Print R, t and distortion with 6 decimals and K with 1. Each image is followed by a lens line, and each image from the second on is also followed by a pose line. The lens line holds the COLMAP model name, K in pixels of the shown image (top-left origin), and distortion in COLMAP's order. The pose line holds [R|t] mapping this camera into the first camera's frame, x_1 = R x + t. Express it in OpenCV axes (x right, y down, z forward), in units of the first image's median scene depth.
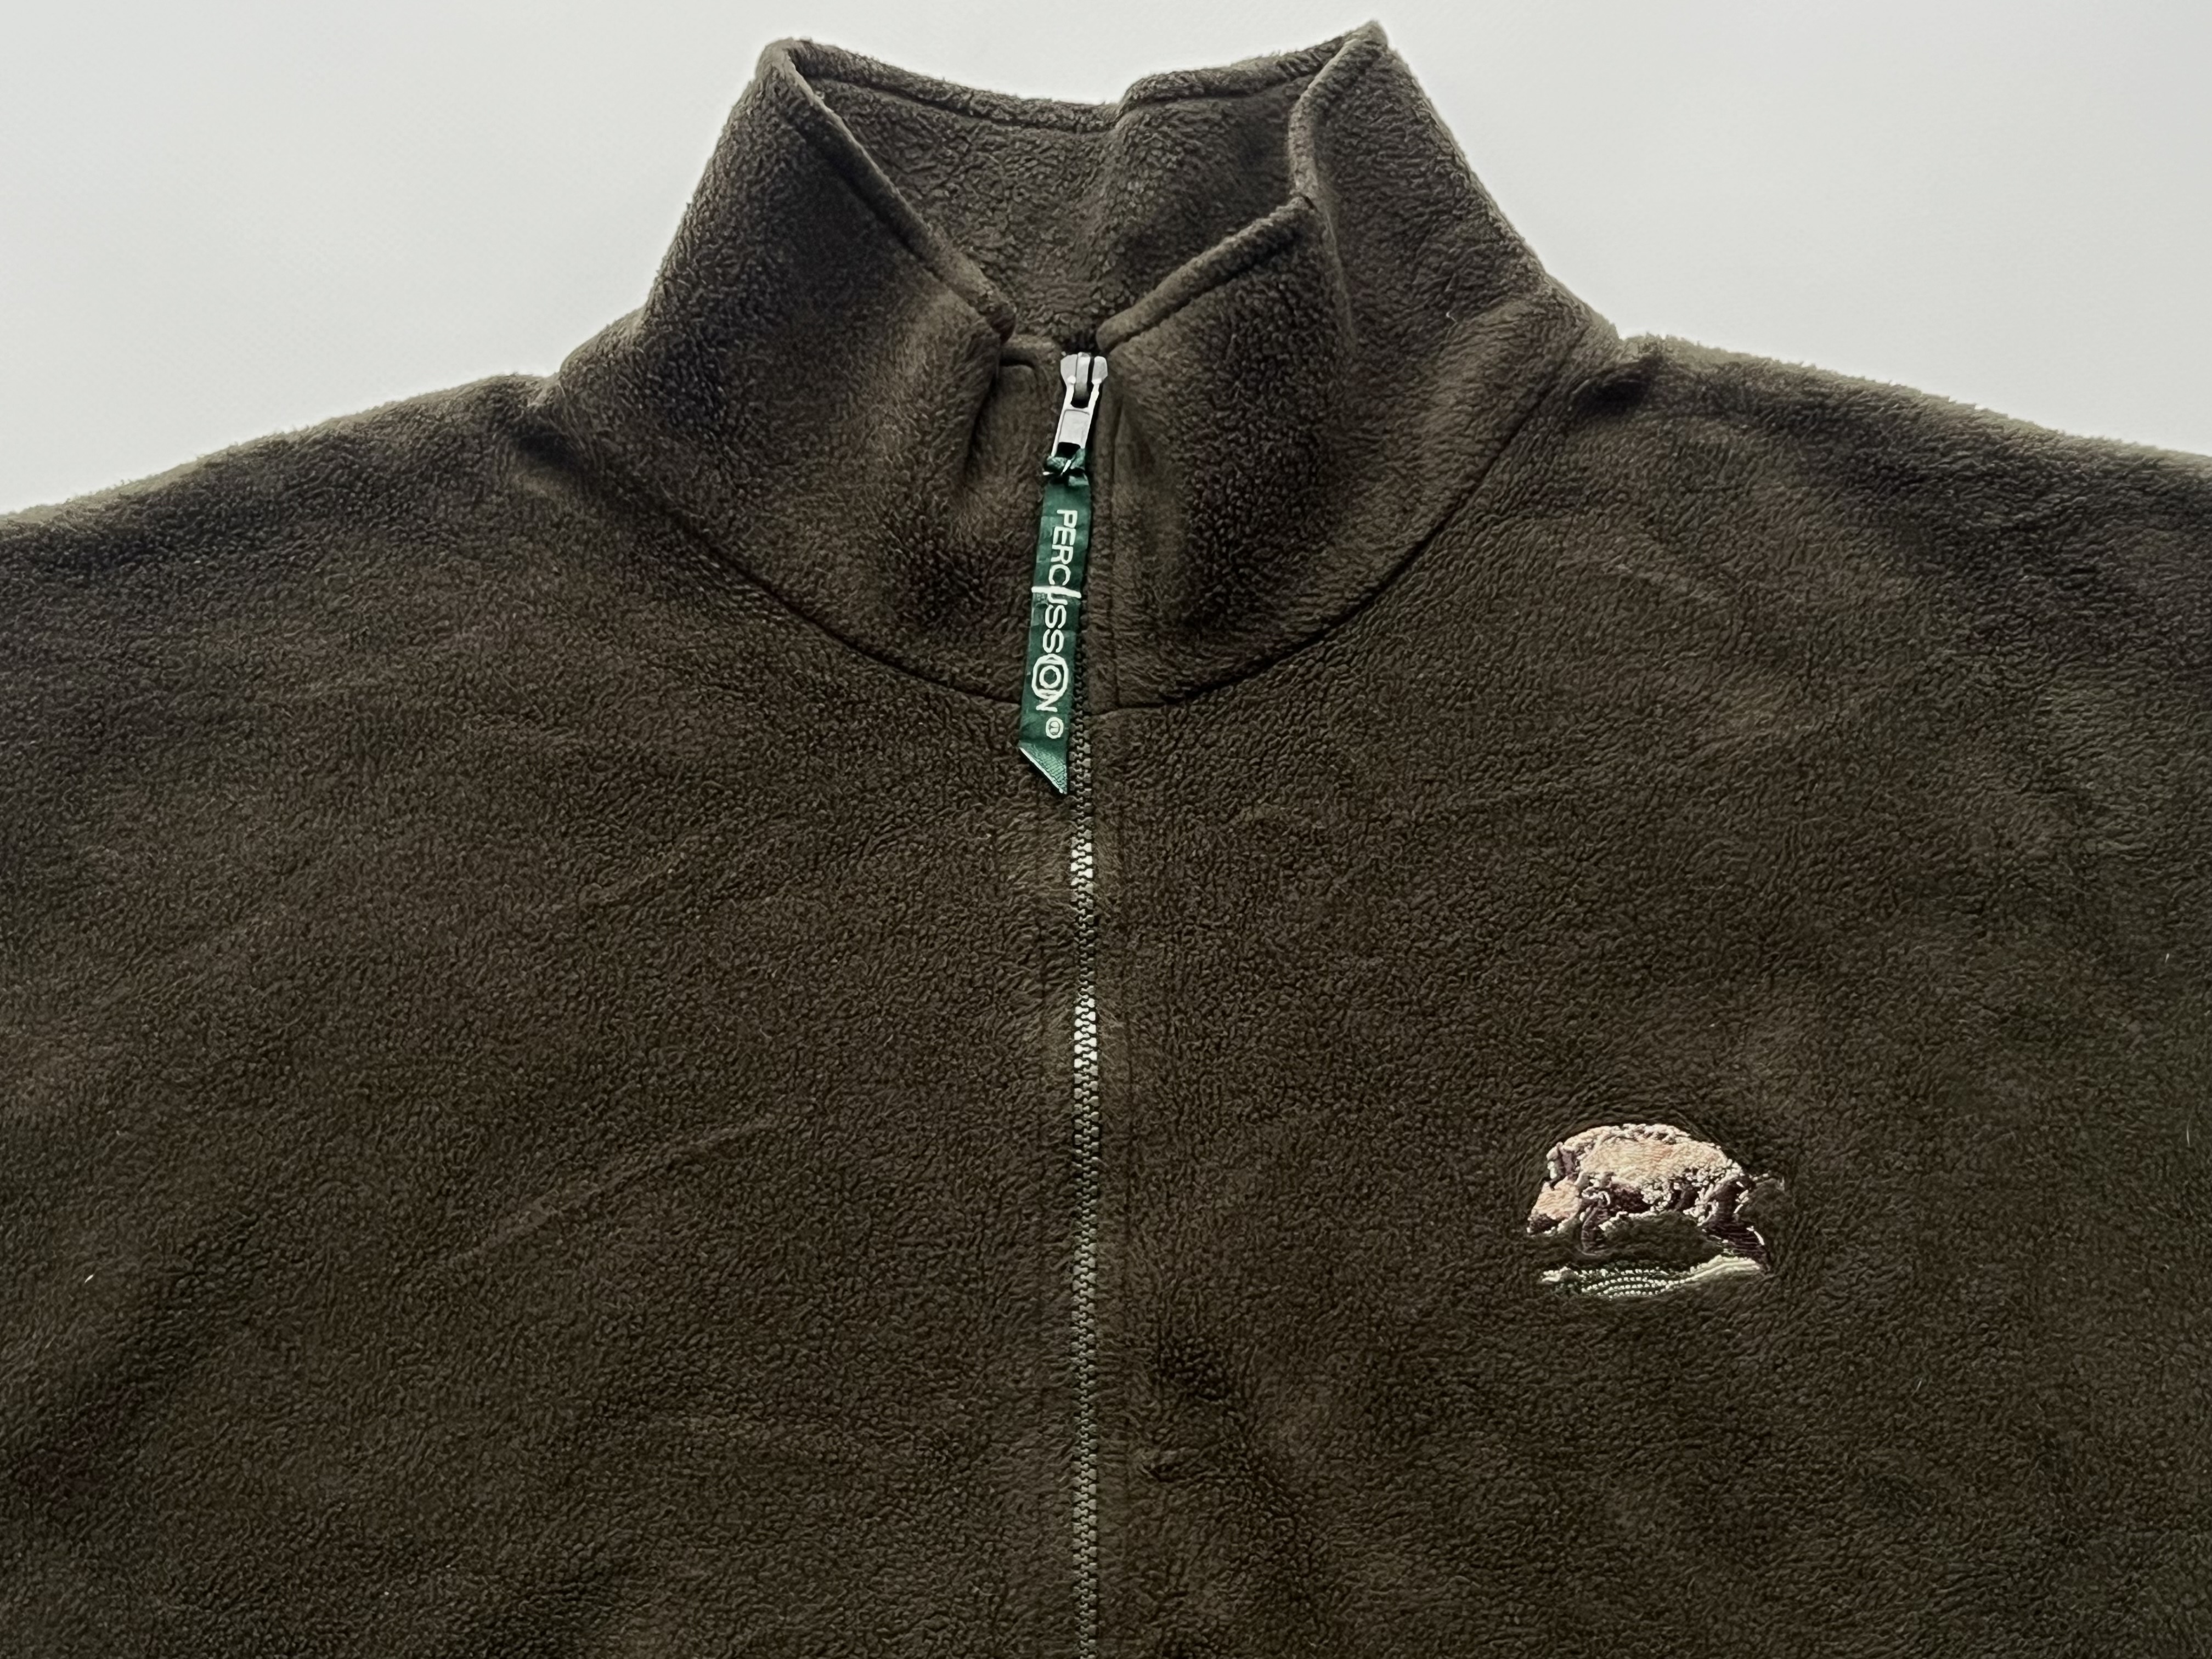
lens RADIAL K [[3508.1, 0, 1087.8], [0, 3508.1, 832.3], [0, 0, 1]] dist [-0.136634, 0.000000]
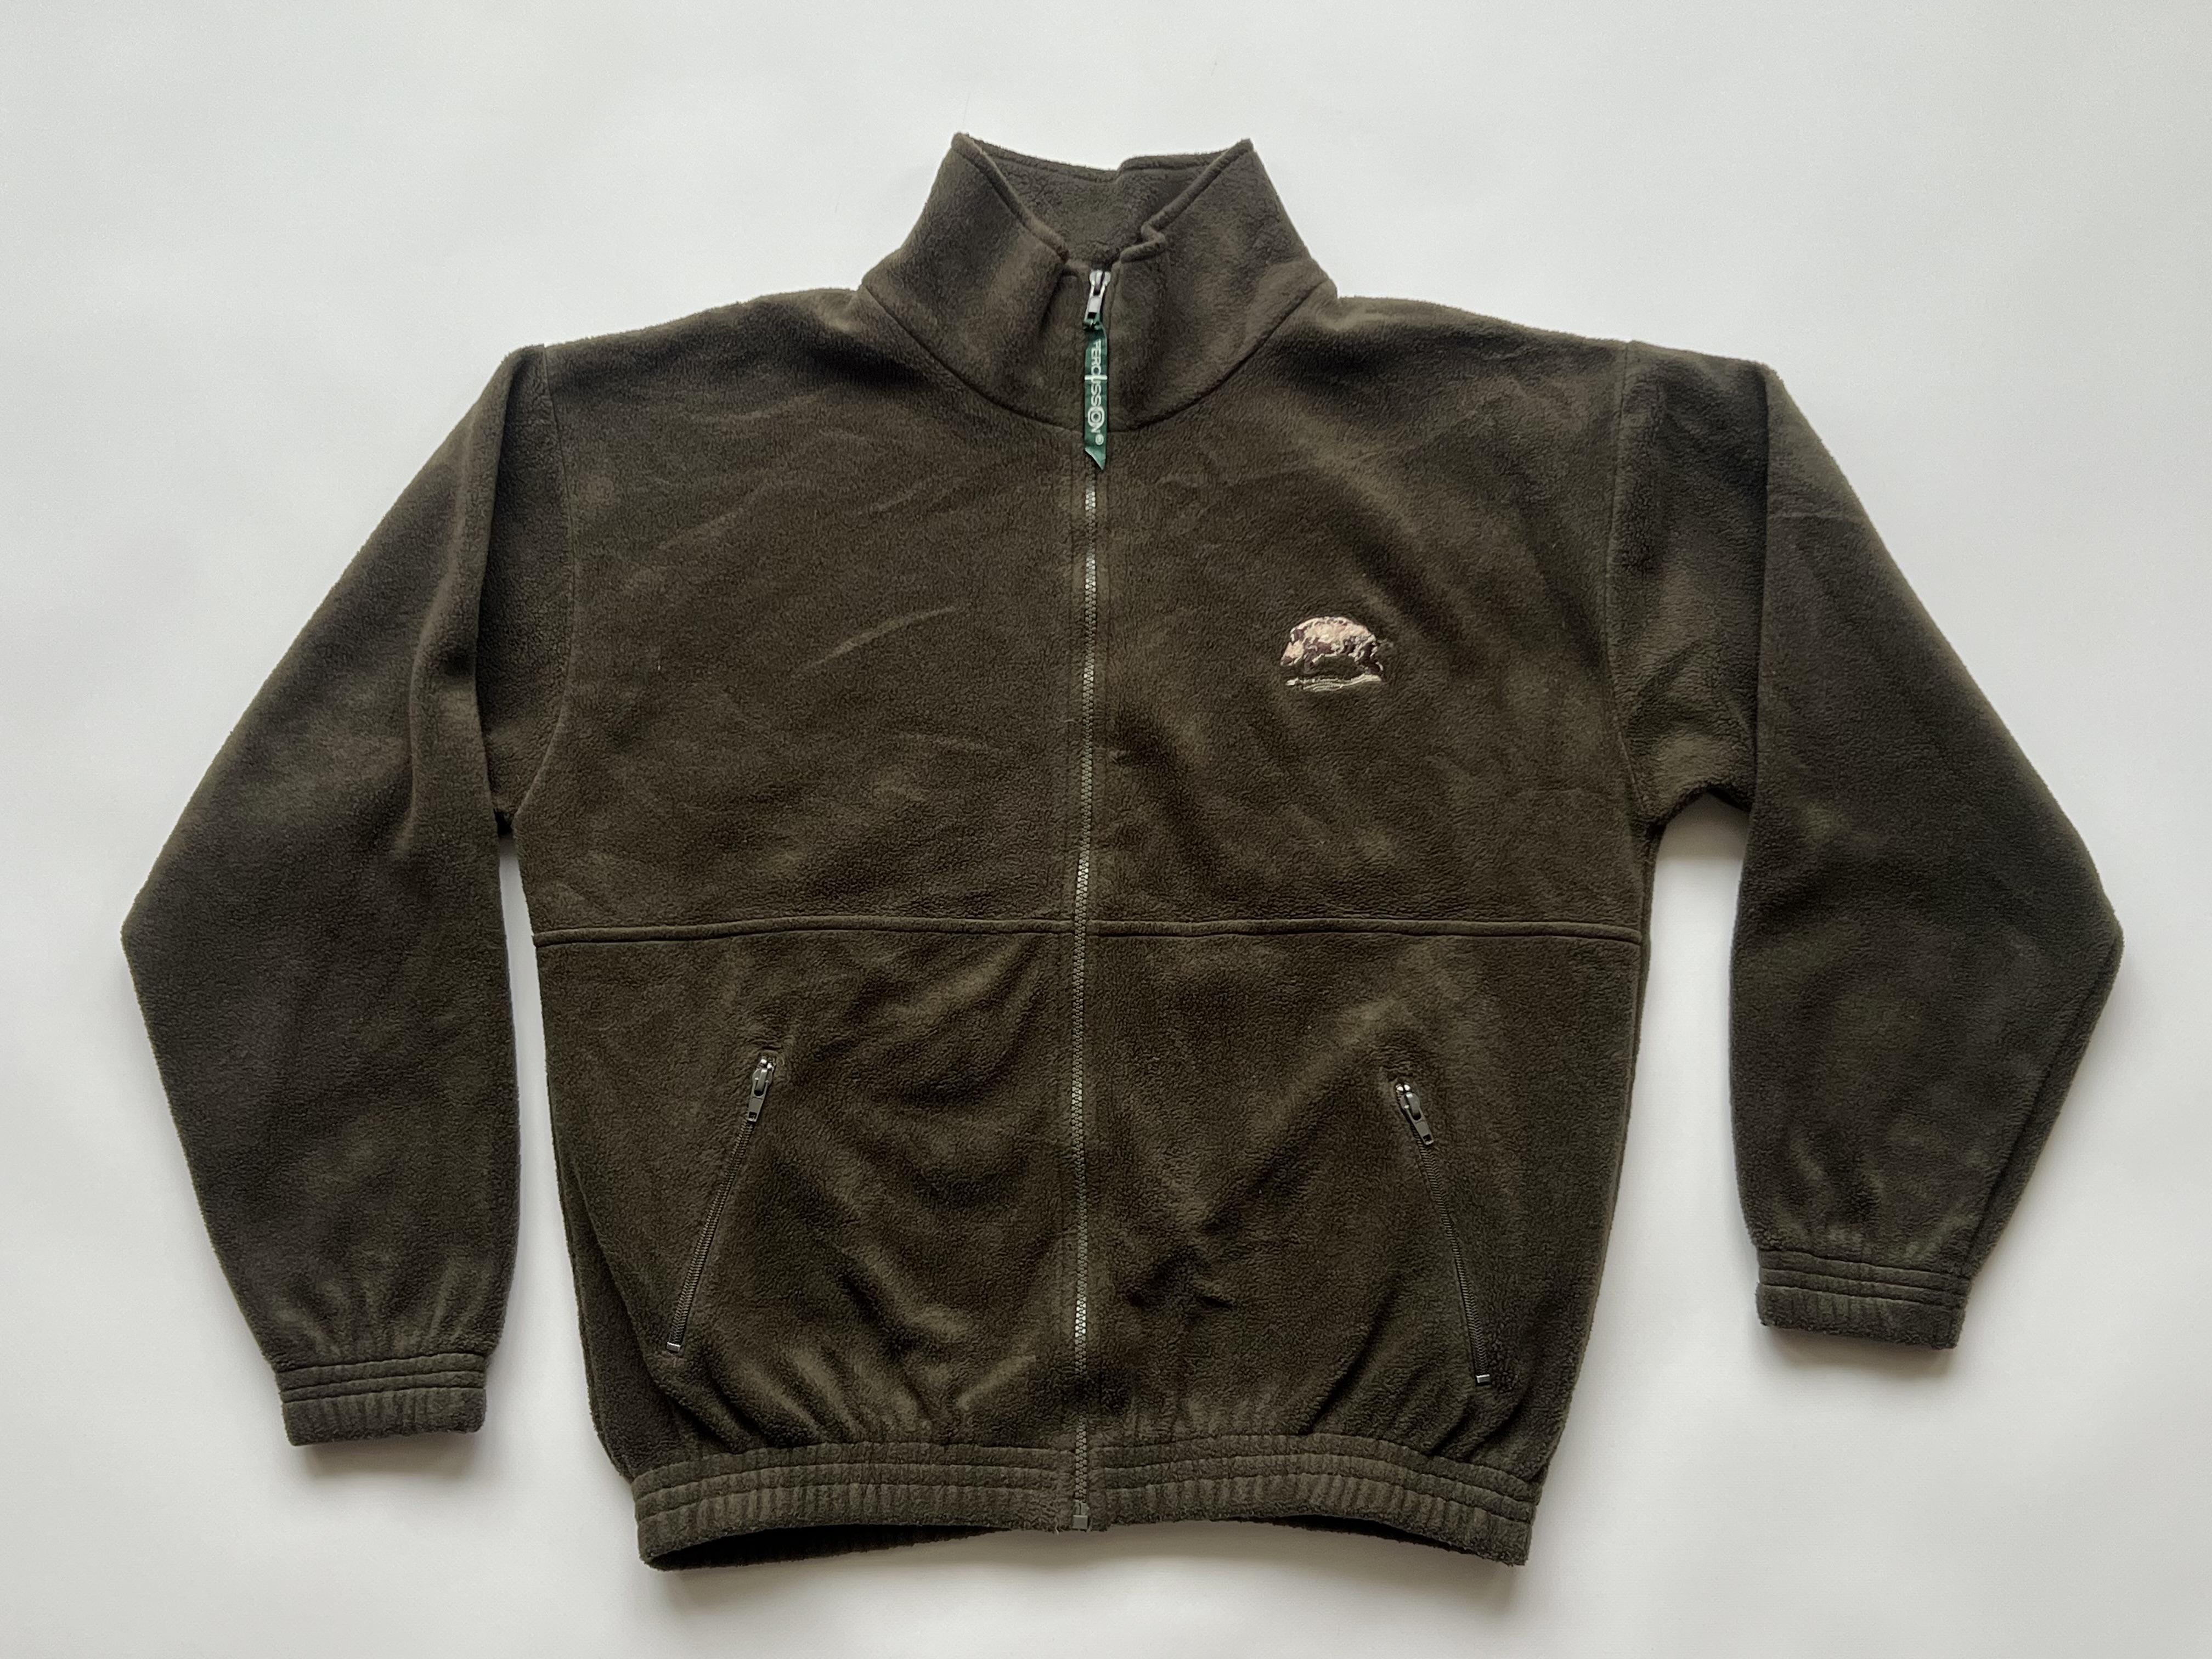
lens RADIAL K [[2347.5, 0, 1125.1], [0, 2347.5, 824.2], [0, 0, 1]] dist [-0.031064, 0.000000]
pose [[0.999536, 0.025047, 0.017337, -0.000900], [-0.025941, 0.998235, 0.053420, 0.139851], [-0.015969, -0.053845, 0.998422, -0.543886]]
